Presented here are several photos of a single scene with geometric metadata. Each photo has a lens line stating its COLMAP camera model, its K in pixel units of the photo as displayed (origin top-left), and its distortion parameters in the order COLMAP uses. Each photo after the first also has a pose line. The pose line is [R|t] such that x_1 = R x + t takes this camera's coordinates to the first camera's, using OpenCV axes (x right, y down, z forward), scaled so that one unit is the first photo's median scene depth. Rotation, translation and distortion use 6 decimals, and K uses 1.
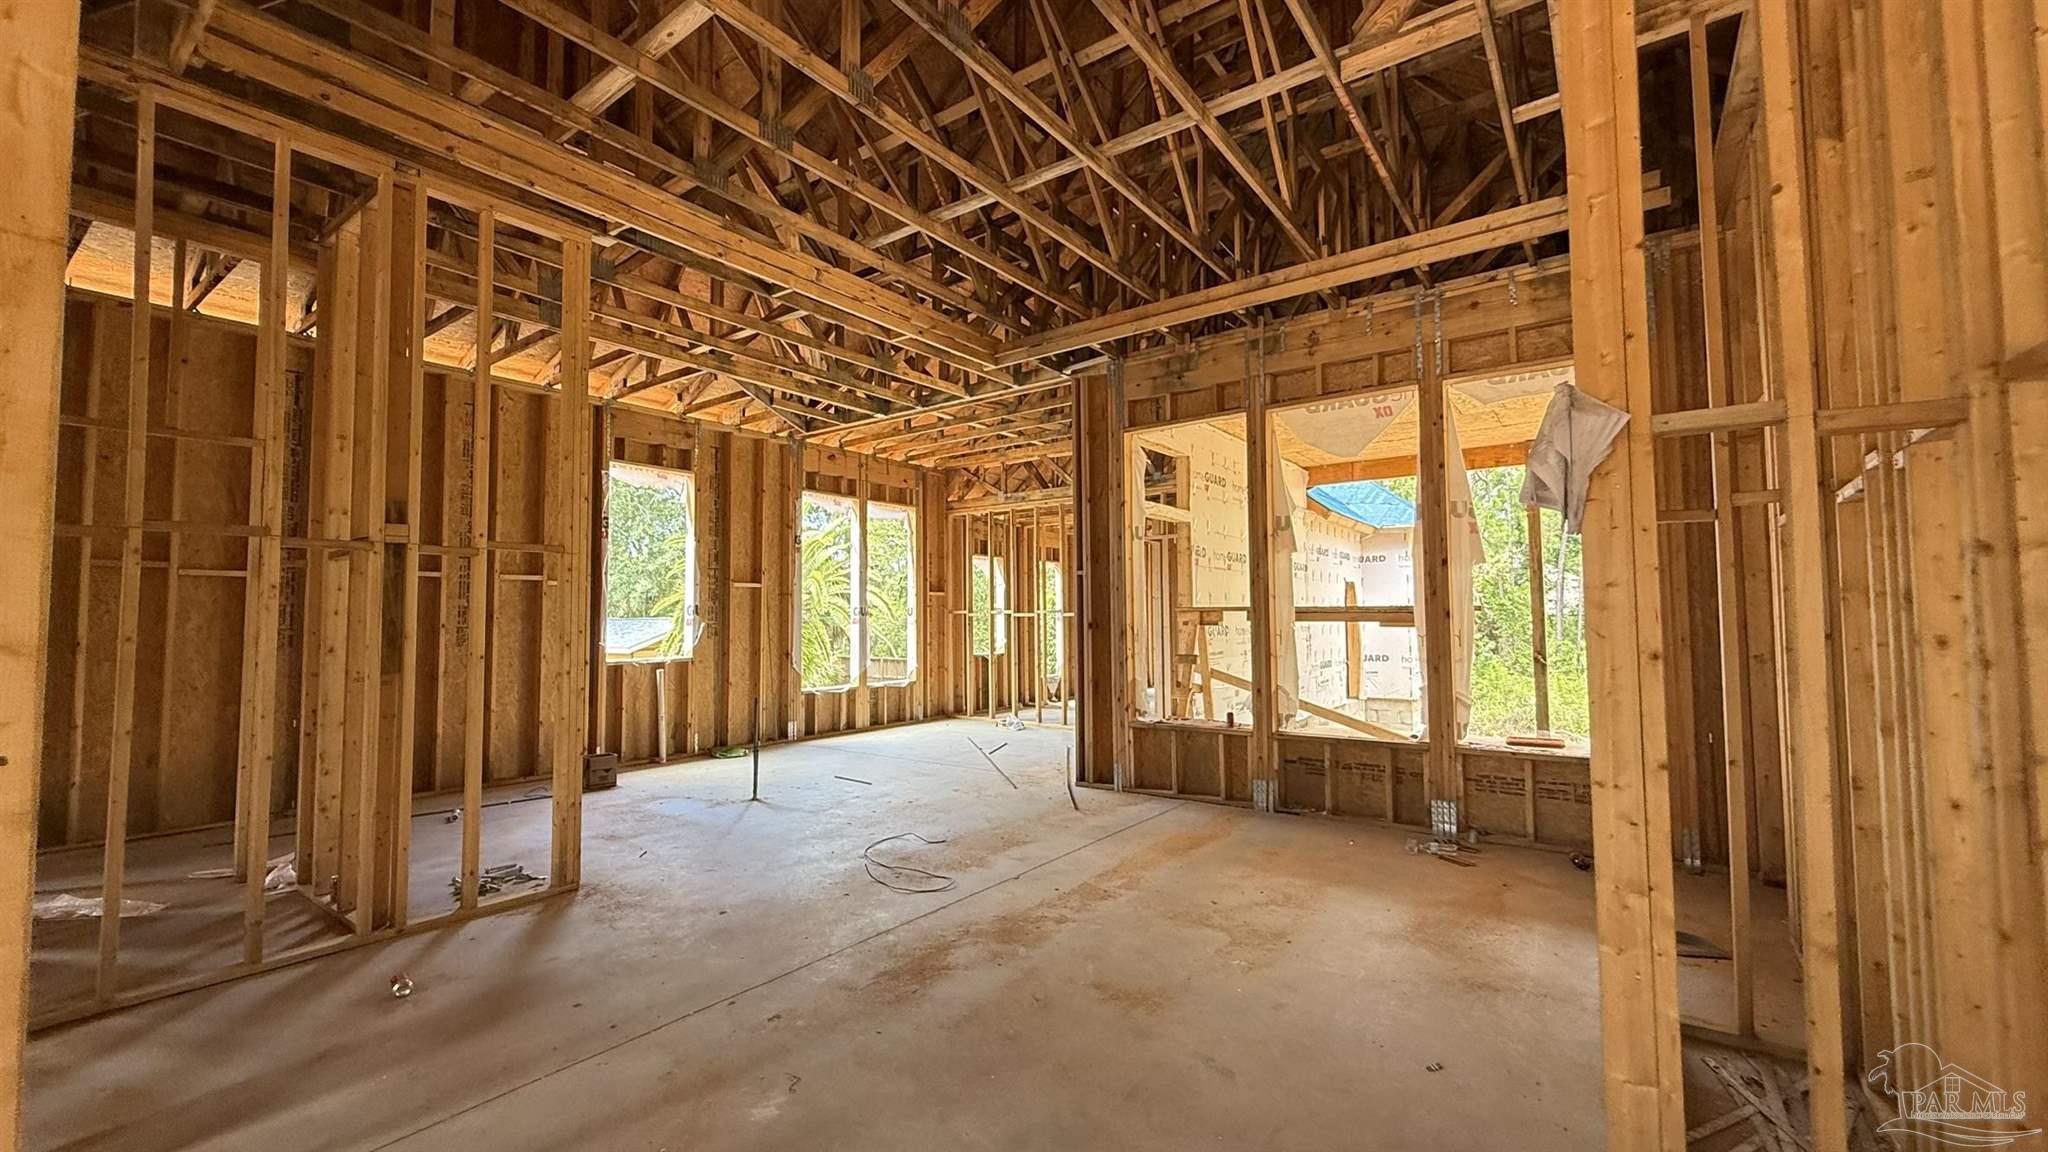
lens RADIAL K [[822.5, 0, 1021.1], [0, 822.5, 576.9], [0, 0, 1]] dist [-0.001764, 0.000855]
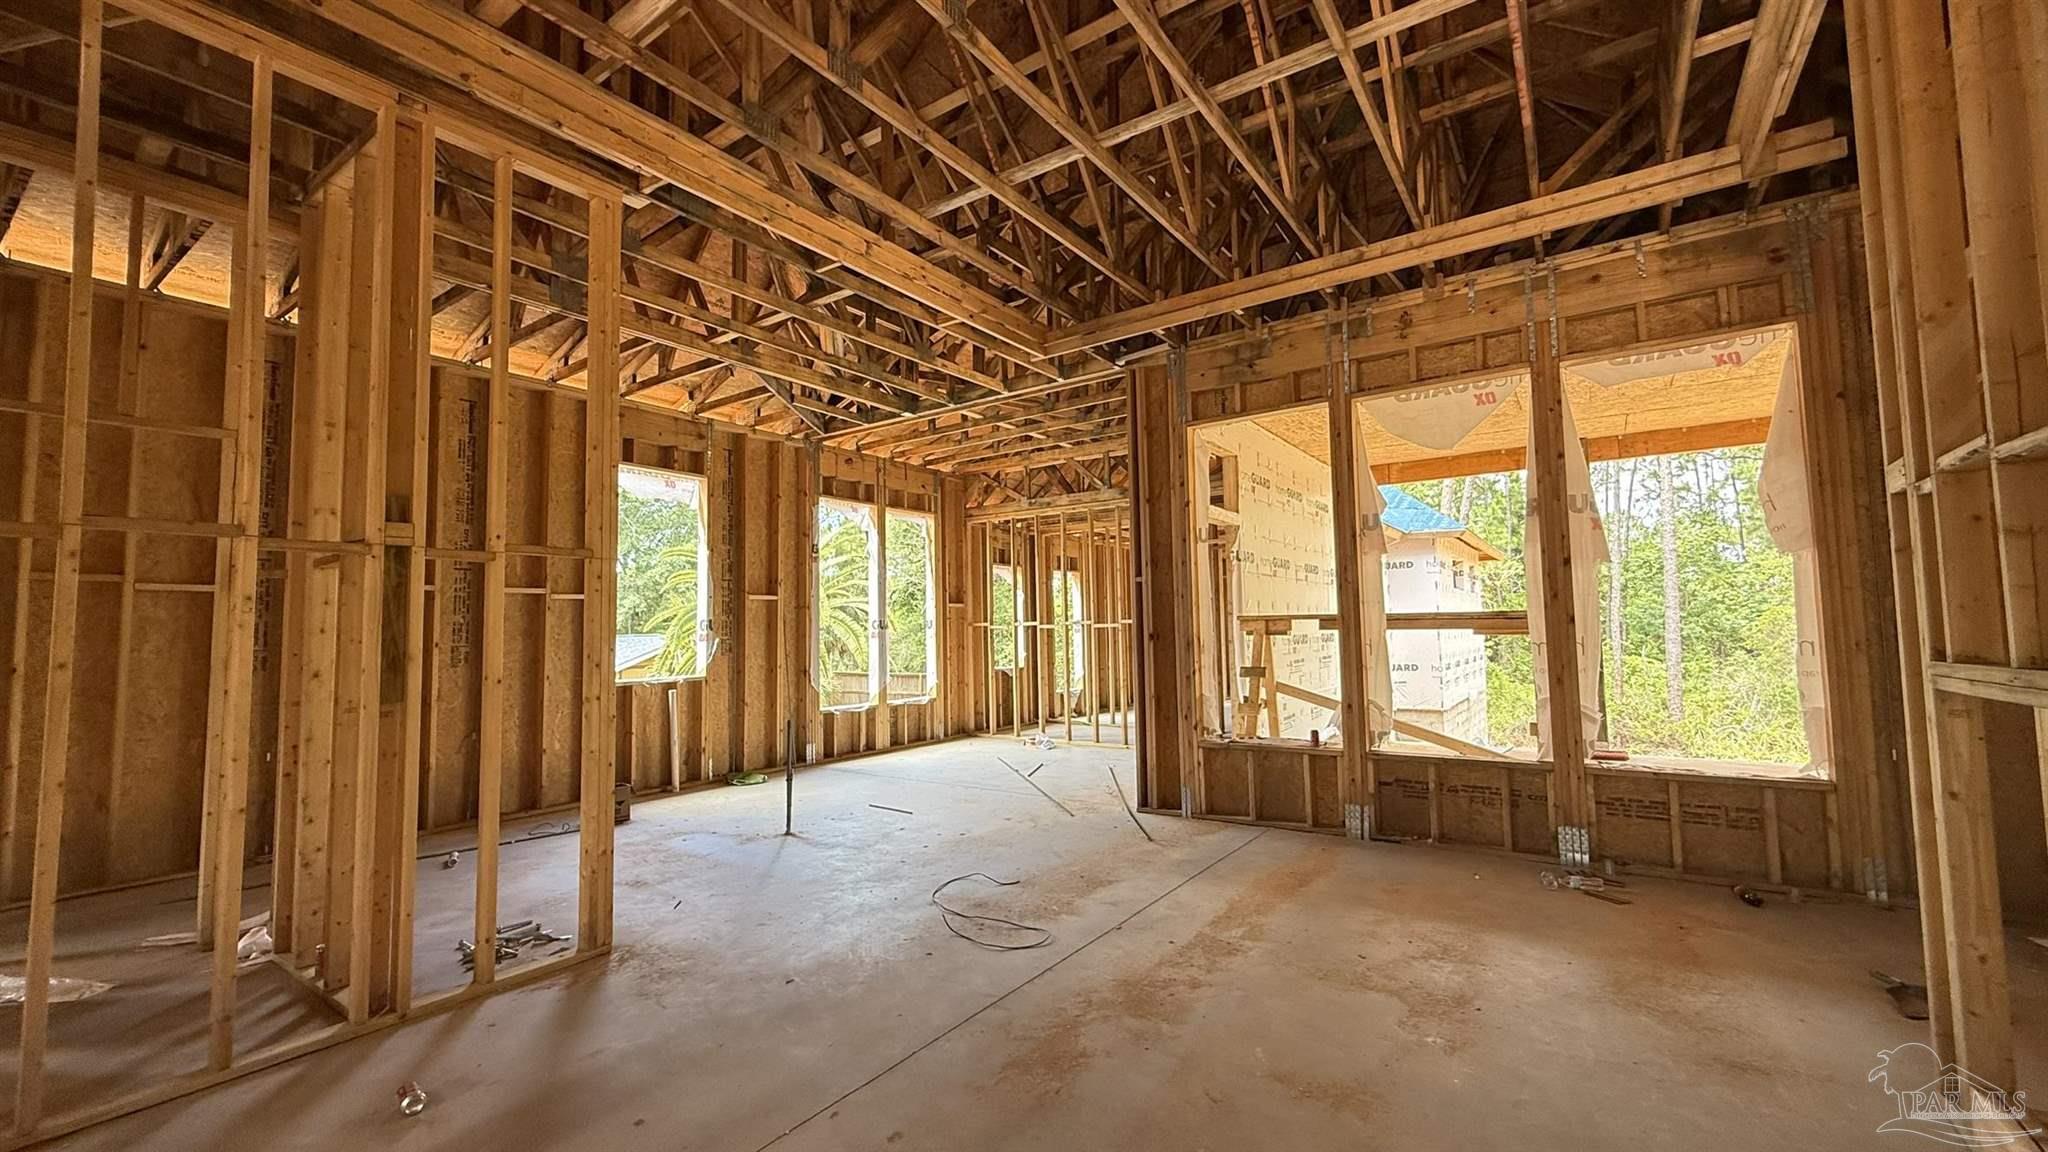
lens RADIAL K [[822.5, 0, 1021.6], [0, 822.5, 576.1], [0, 0, 1]] dist [-0.001764, 0.000855]
pose [[0.999719, -0.009351, 0.021791, -0.106696], [0.009707, 0.999820, -0.016290, 0.006944], [-0.021634, 0.016497, 0.999630, 0.111486]]
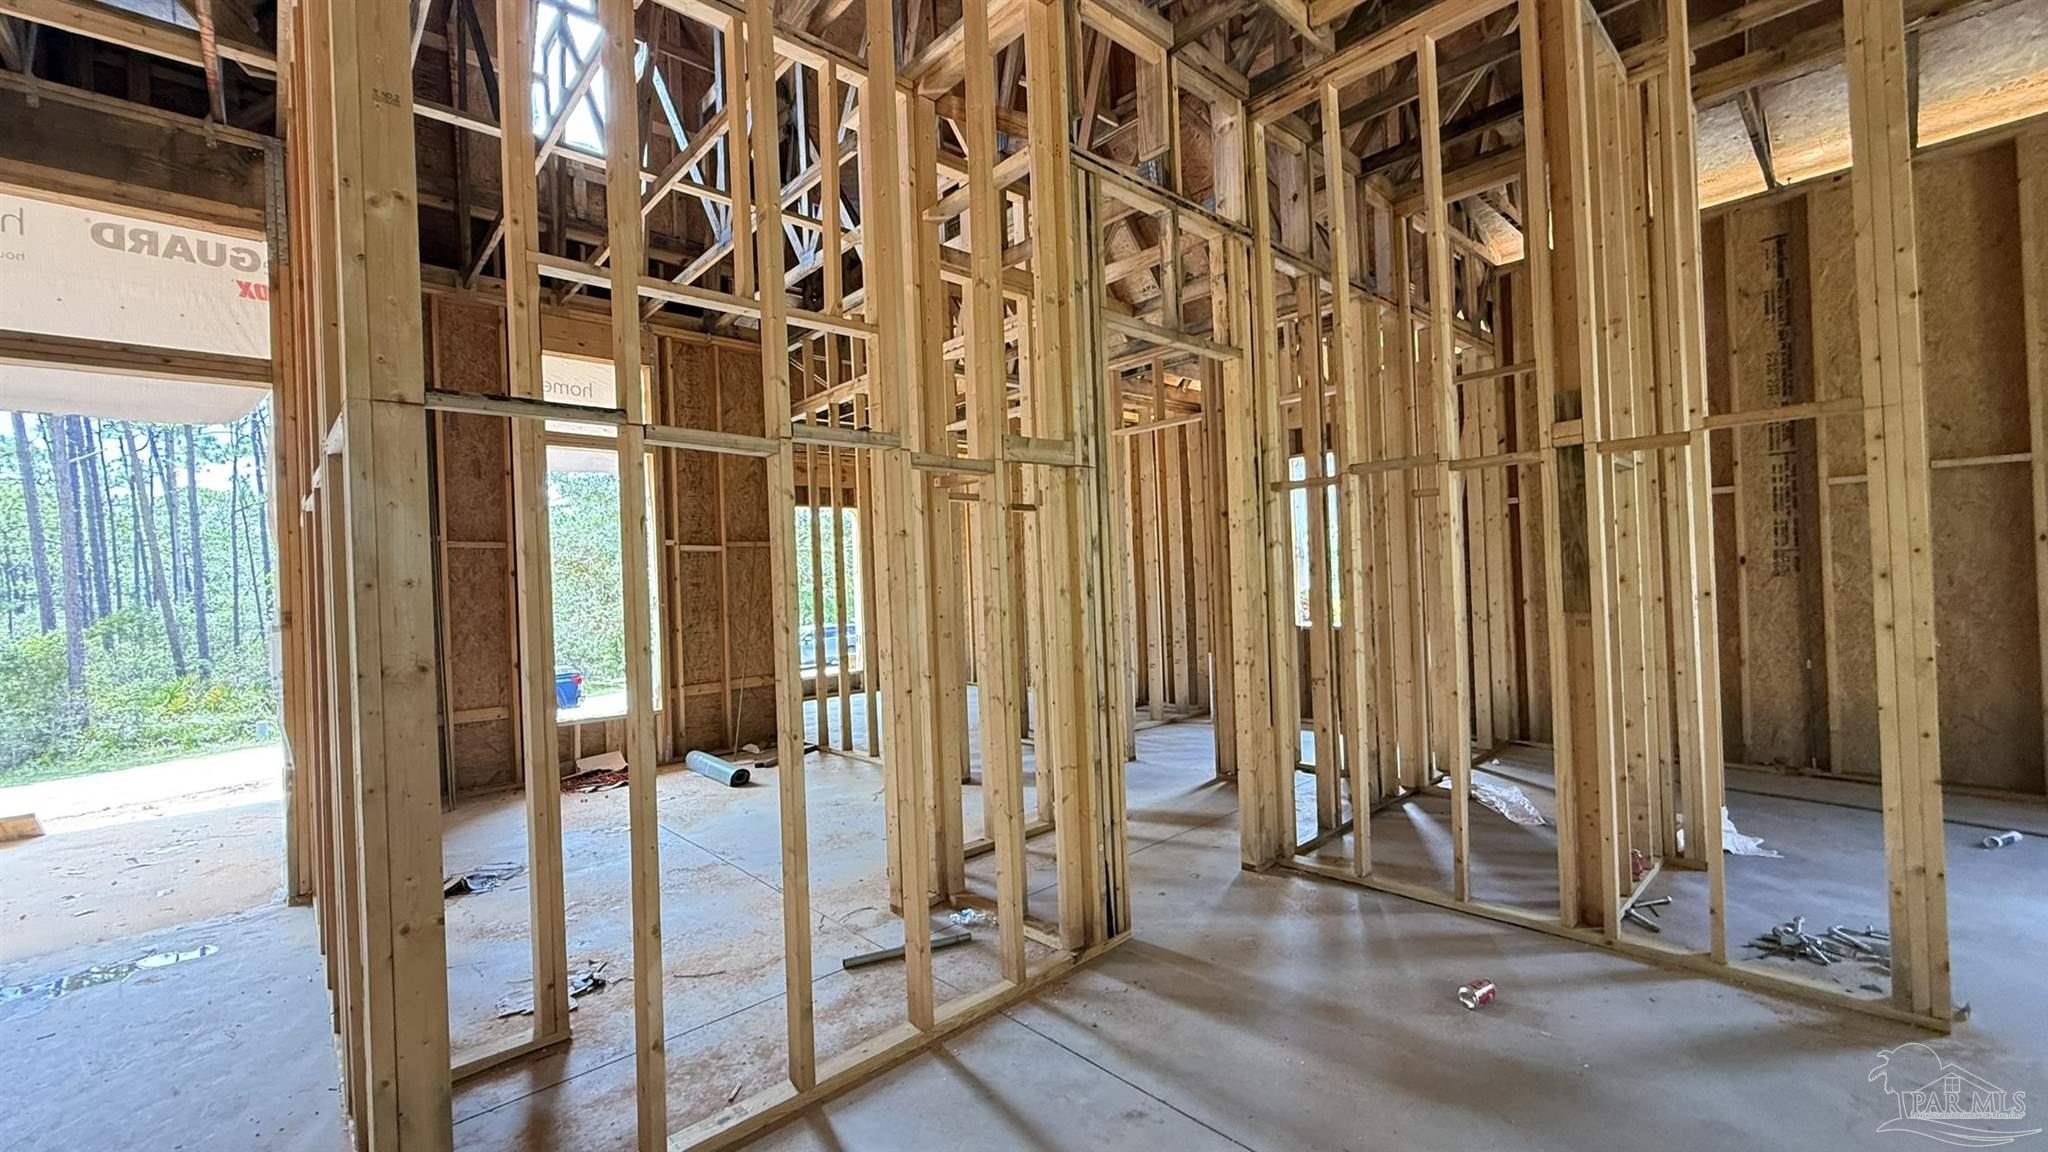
lens RADIAL K [[822.5, 0, 1018.5], [0, 822.5, 571.6], [0, 0, 1]] dist [-0.001764, 0.000855]
pose [[-0.192353, 0.006380, -0.981305, 0.079783], [0.087653, 0.996094, -0.010706, 0.029656], [0.977403, -0.088074, -0.192161, 0.453517]]
